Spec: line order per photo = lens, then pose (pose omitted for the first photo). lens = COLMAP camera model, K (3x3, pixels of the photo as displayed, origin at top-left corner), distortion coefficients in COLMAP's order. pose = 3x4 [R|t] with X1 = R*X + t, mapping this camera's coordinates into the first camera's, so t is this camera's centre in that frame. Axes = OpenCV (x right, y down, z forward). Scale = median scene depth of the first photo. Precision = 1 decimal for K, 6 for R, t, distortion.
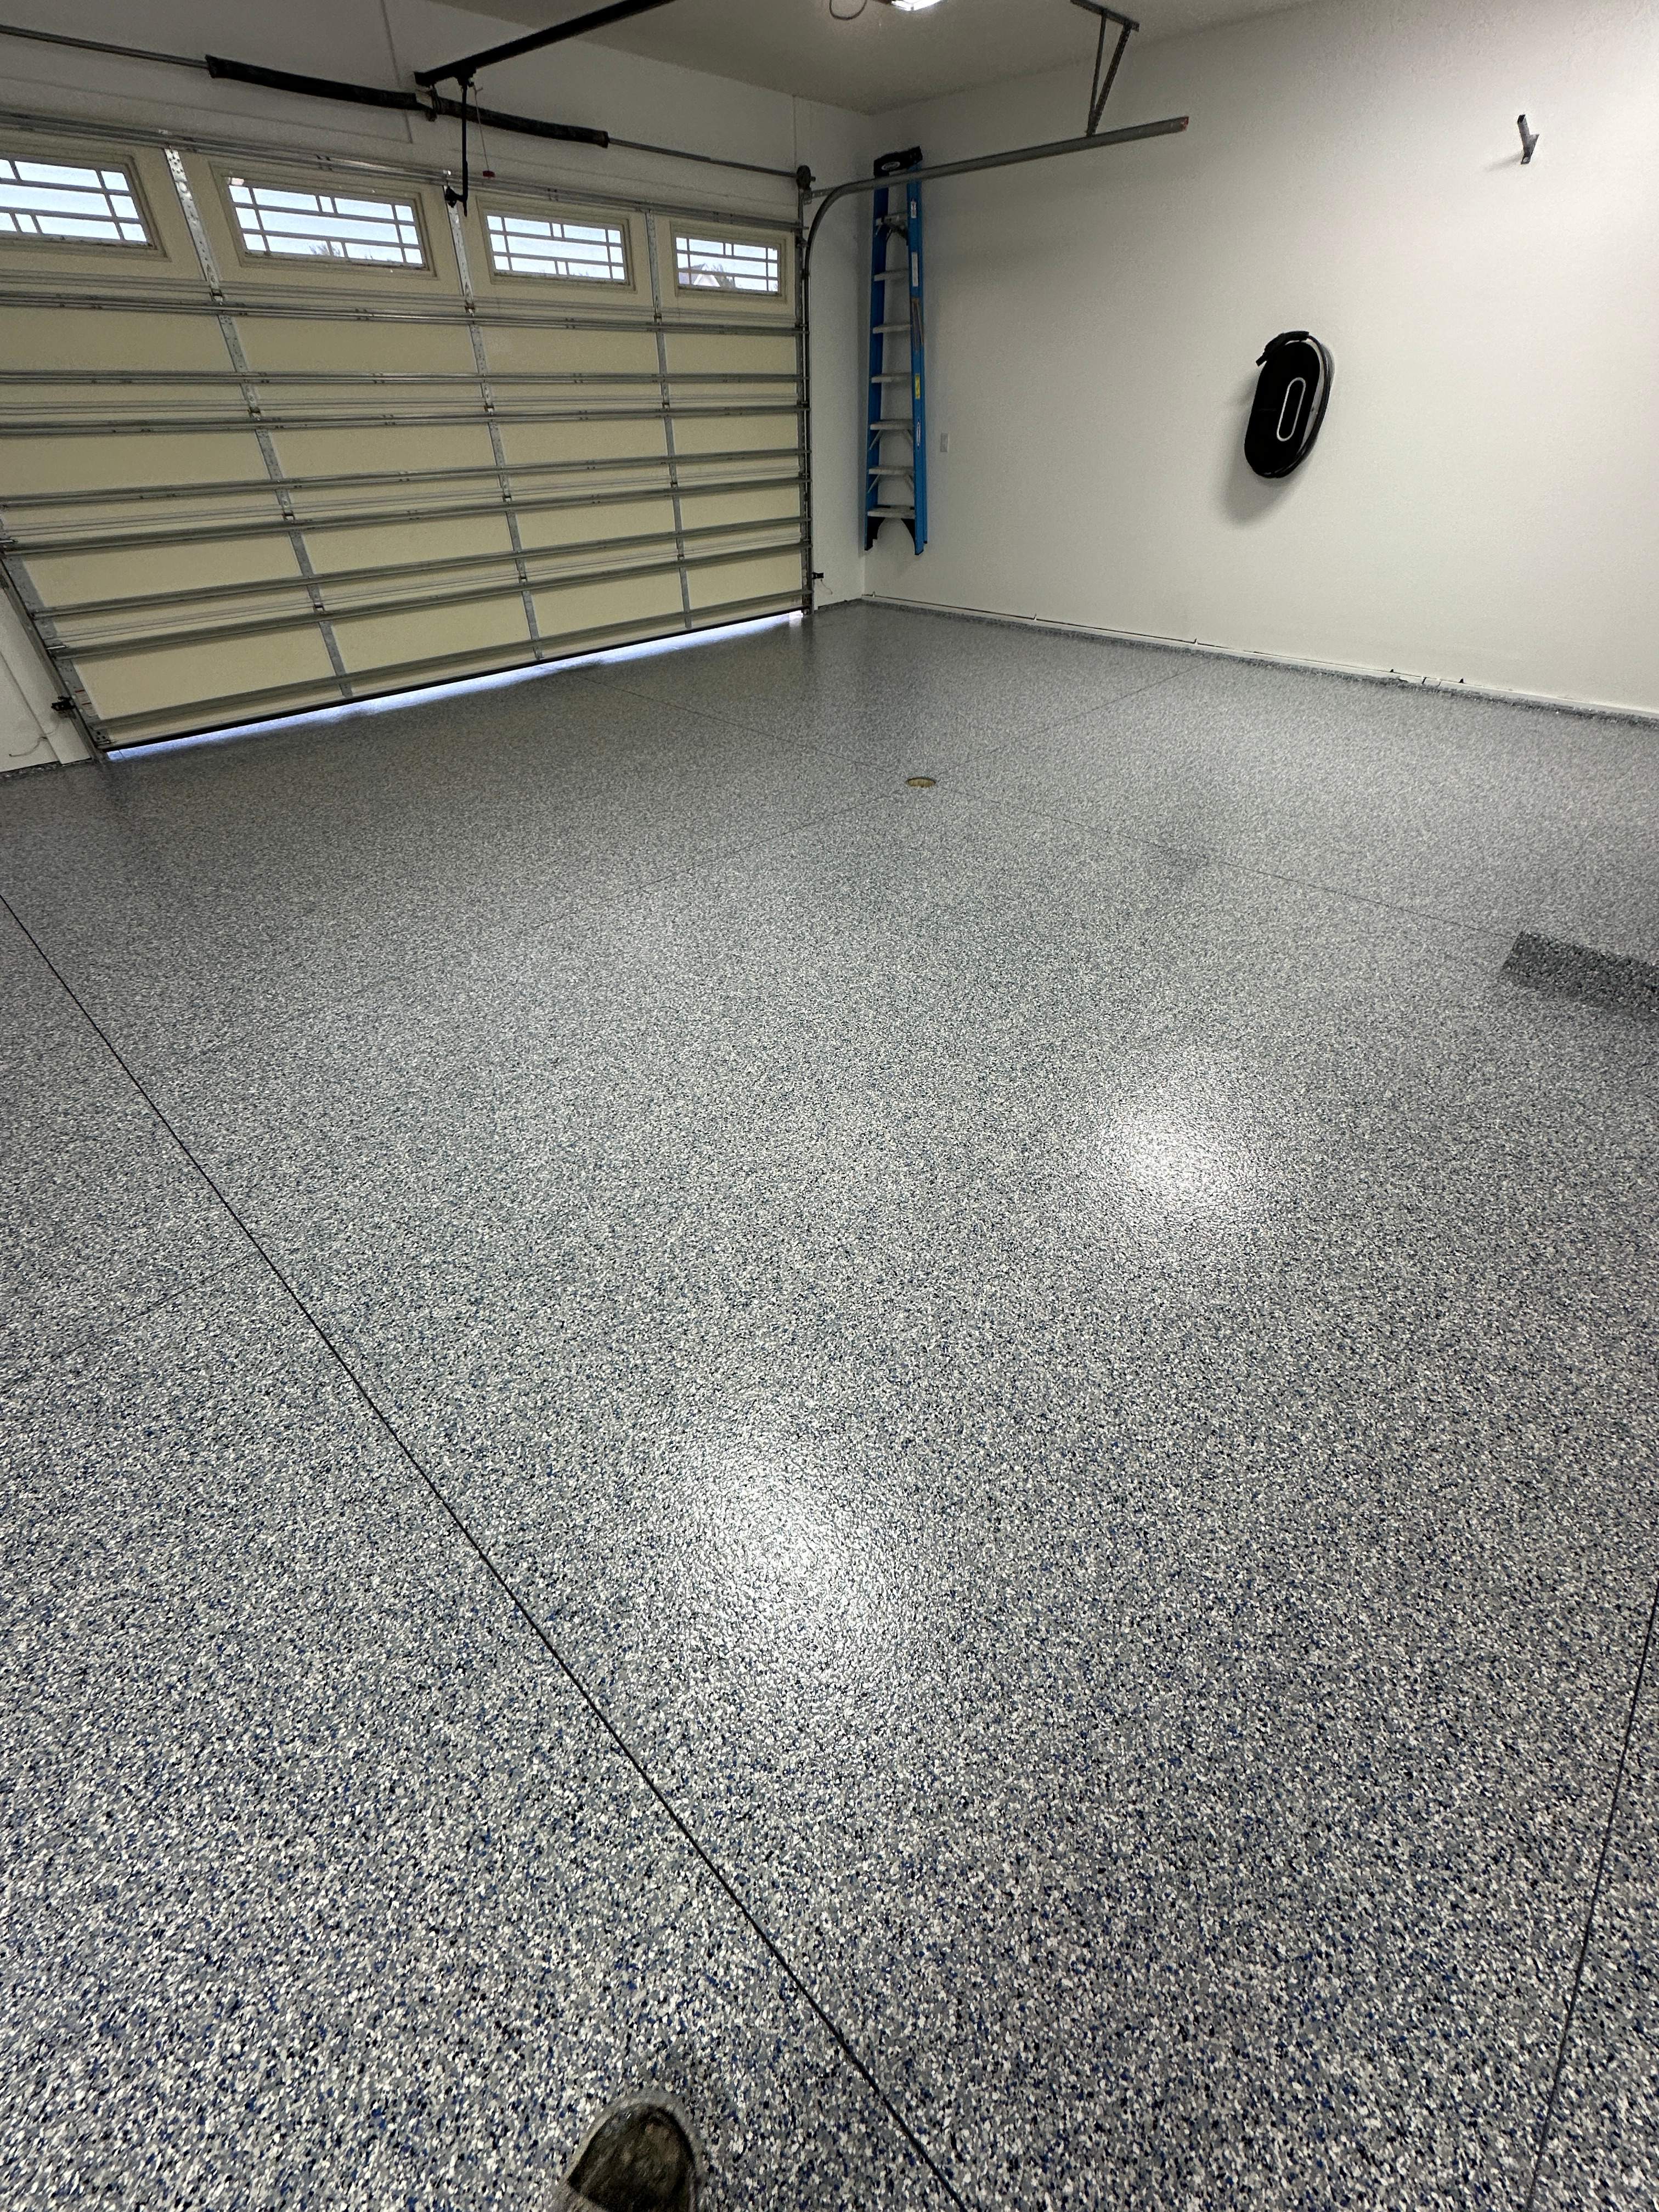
lens RADIAL K [[879.3, 0, 830.0], [0, 879.3, 1106.2], [0, 0, 1]] dist [-0.002931, 0.000269]
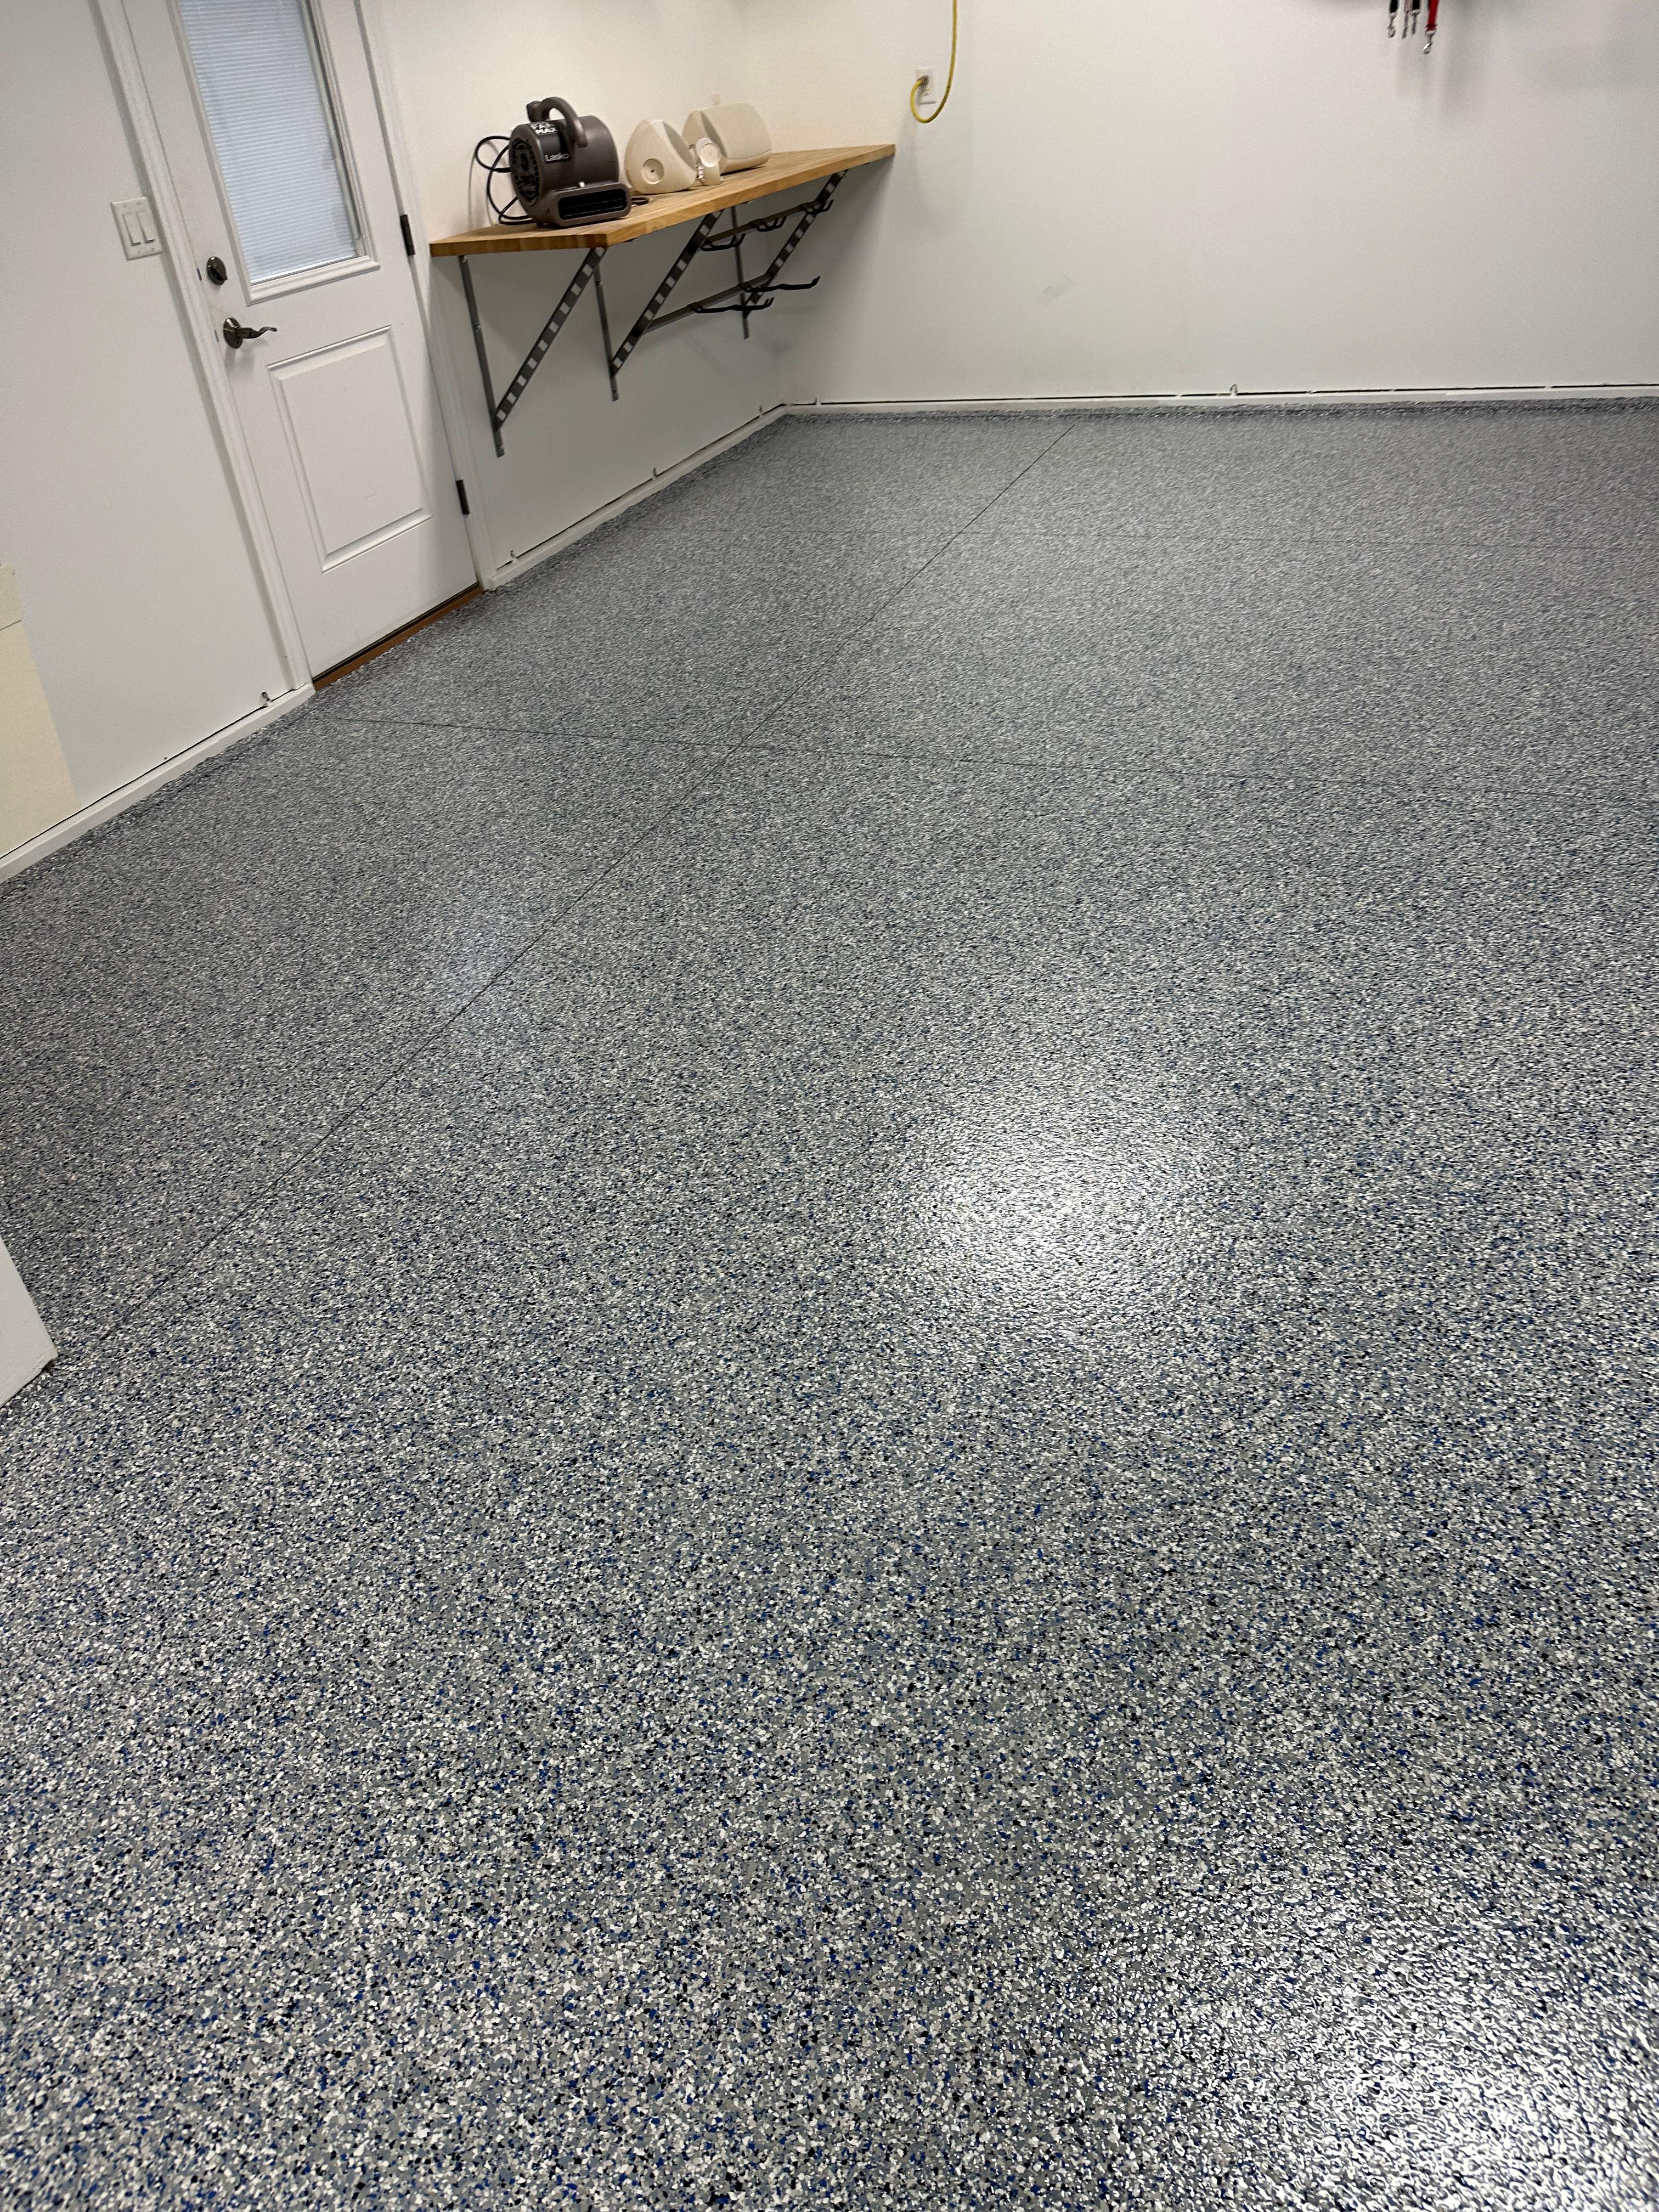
lens RADIAL K [[1562.0, 0, 811.1], [0, 1562.0, 1104.4], [0, 0, 1]] dist [0.042768, -0.054099]
pose [[-0.922549, 0.291947, -0.252330, 0.463359], [-0.151166, 0.328215, 0.932429, -0.621573], [0.355039, 0.898355, -0.258662, 0.780072]]
